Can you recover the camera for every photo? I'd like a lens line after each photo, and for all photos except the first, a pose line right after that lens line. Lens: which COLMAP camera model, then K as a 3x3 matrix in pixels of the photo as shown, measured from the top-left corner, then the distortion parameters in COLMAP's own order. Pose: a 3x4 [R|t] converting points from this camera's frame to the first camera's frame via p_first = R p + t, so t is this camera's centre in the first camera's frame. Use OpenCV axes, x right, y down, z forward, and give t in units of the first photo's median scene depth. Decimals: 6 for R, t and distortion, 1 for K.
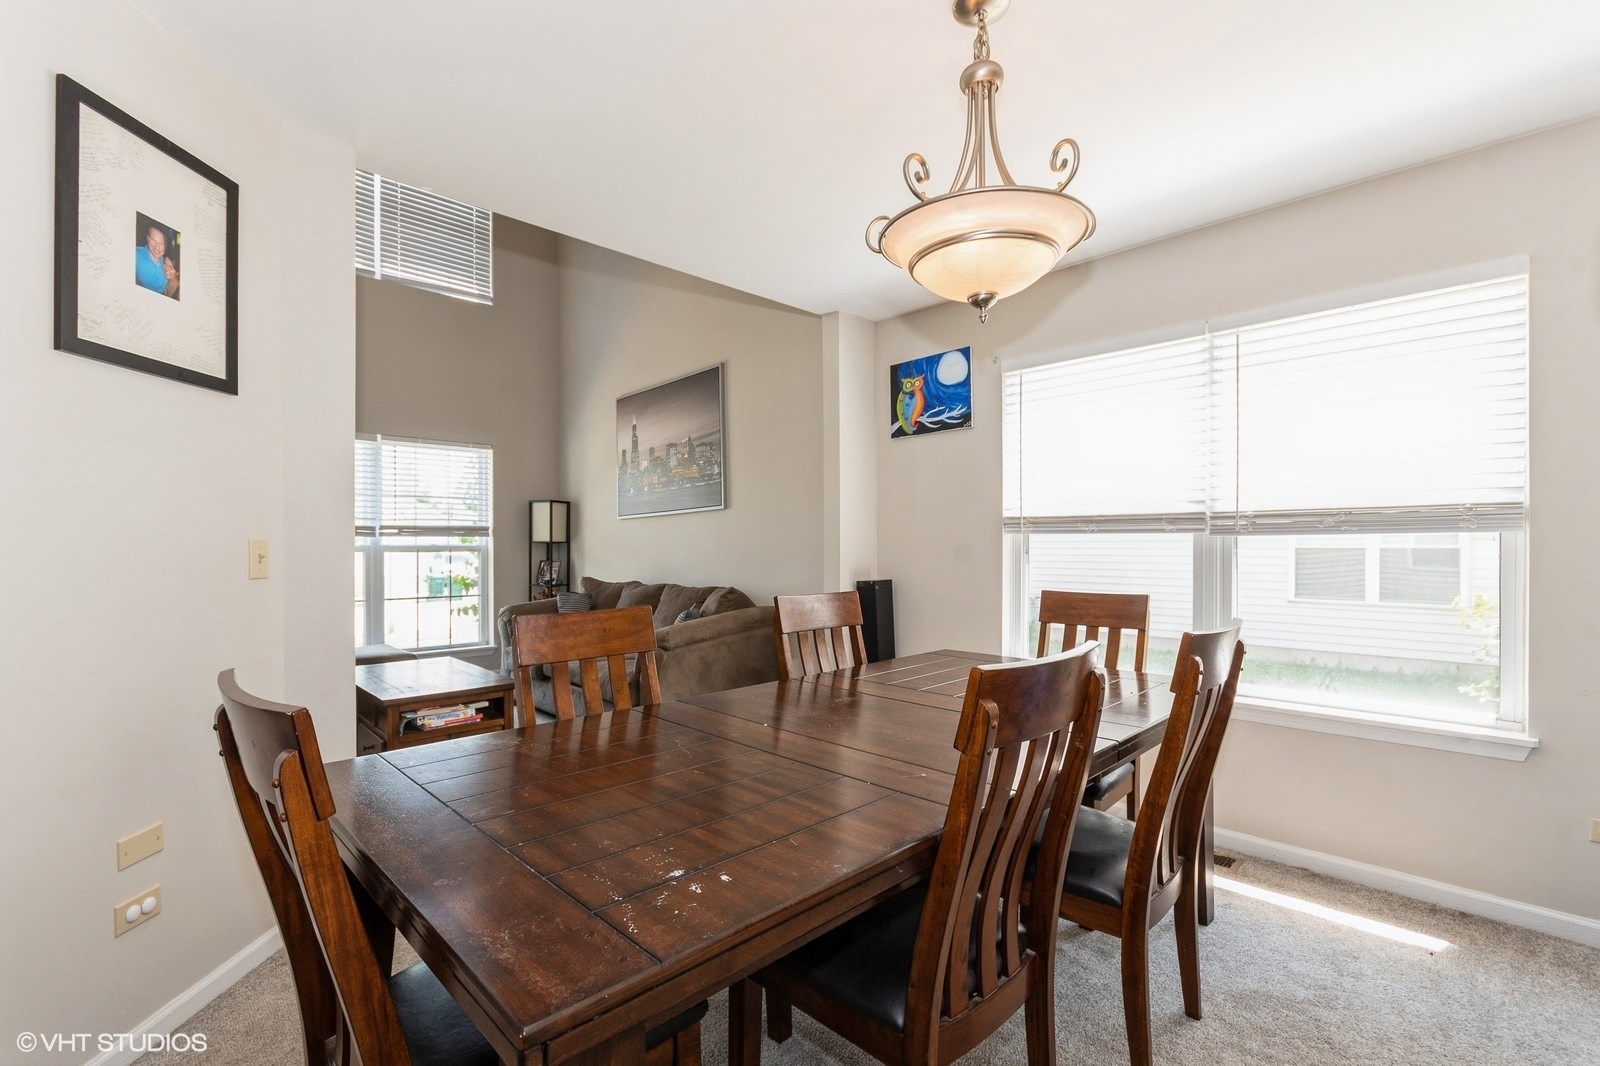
lens RADIAL K [[705.9, 0, 791.3], [0, 705.9, 548.7], [0, 0, 1]] dist [-0.005487, 0.001133]
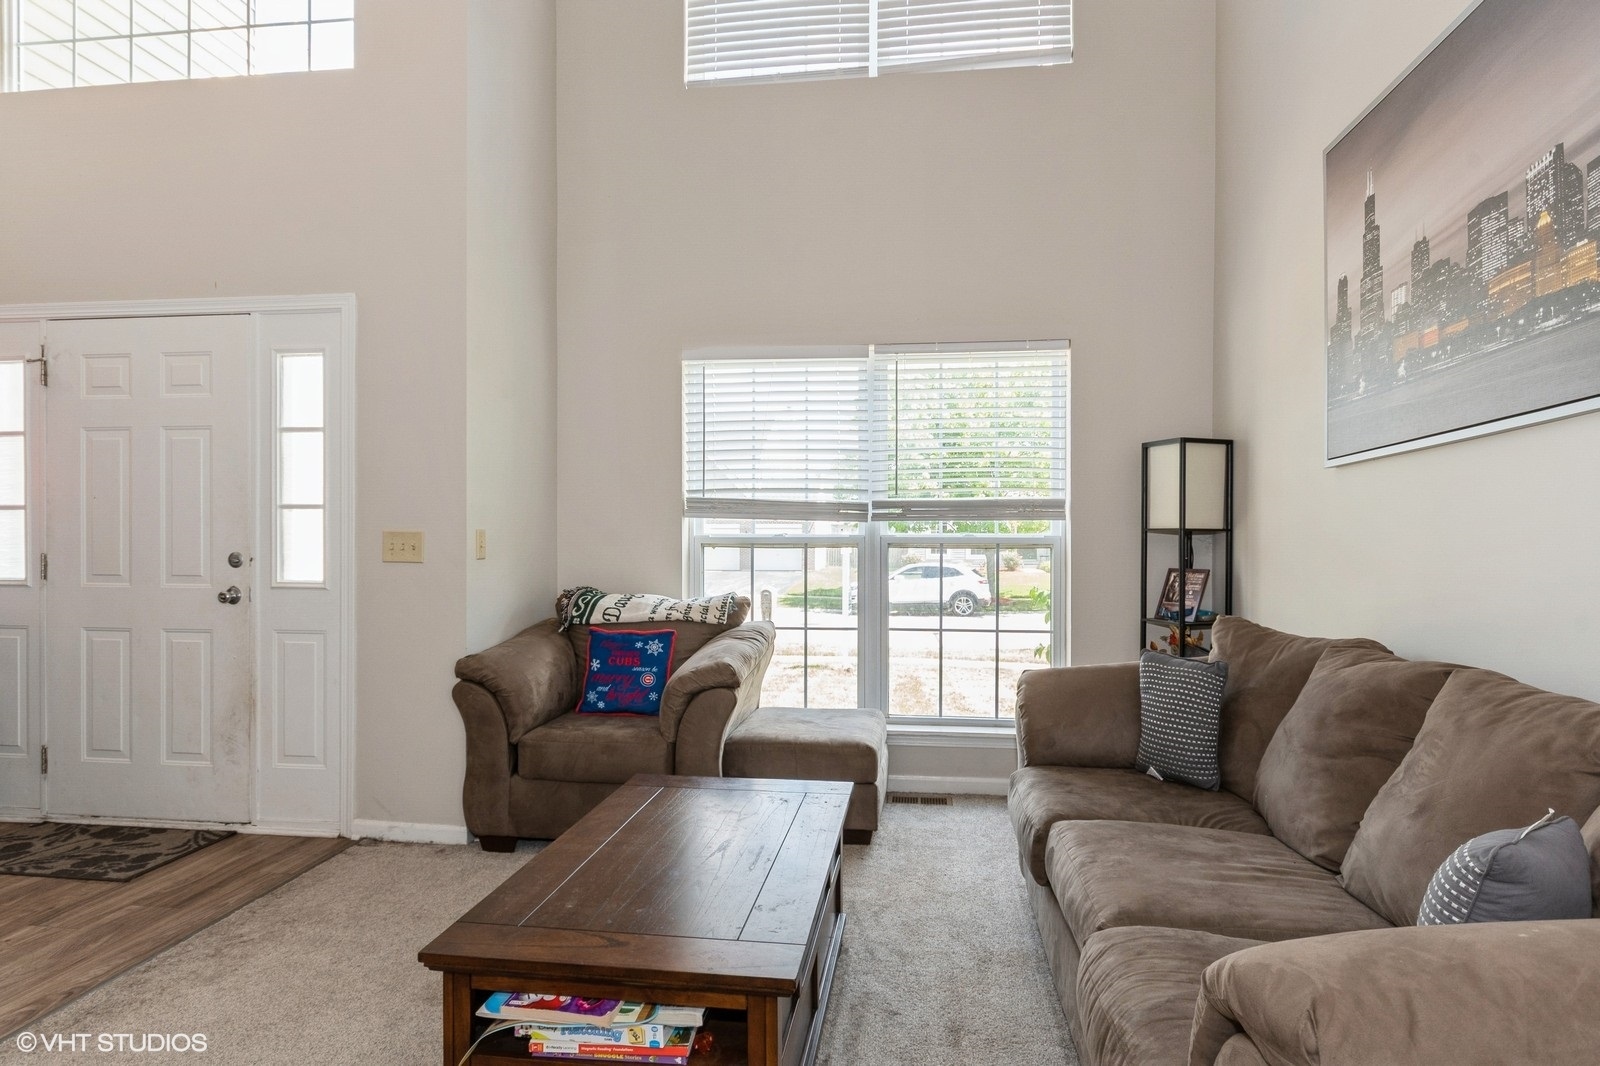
lens RADIAL K [[888.5, 0, 796.7], [0, 888.5, 539.7], [0, 0, 1]] dist [0.000205, -0.001100]
pose [[0.625545, 0.004000, -0.780178, -0.052845], [-0.005724, 0.999983, 0.000537, -0.001867], [0.780167, 0.004130, 0.625557, 0.491736]]
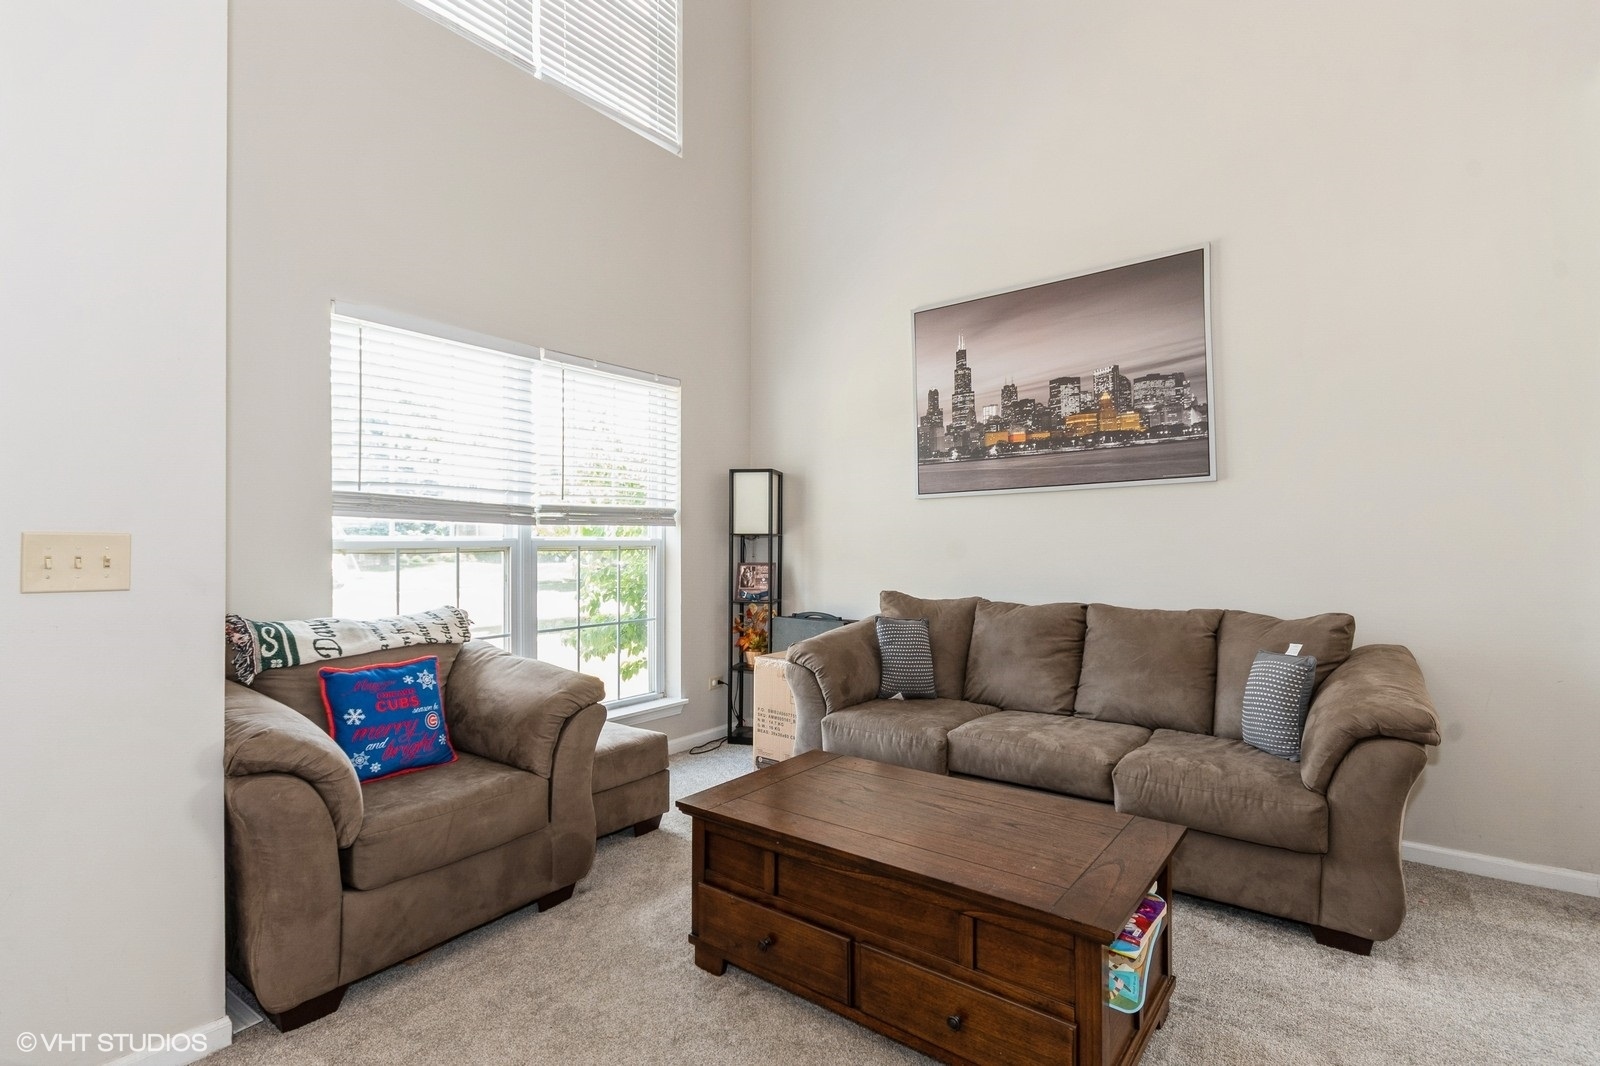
lens RADIAL K [[764.0, 0, 803.7], [0, 764.0, 537.7], [0, 0, 1]] dist [0.001567, 0.000160]
pose [[0.985928, 0.002111, 0.167159, -0.474330], [-0.001070, 0.999979, -0.006314, -0.002522], [-0.167169, 0.006046, 0.985910, 0.343320]]
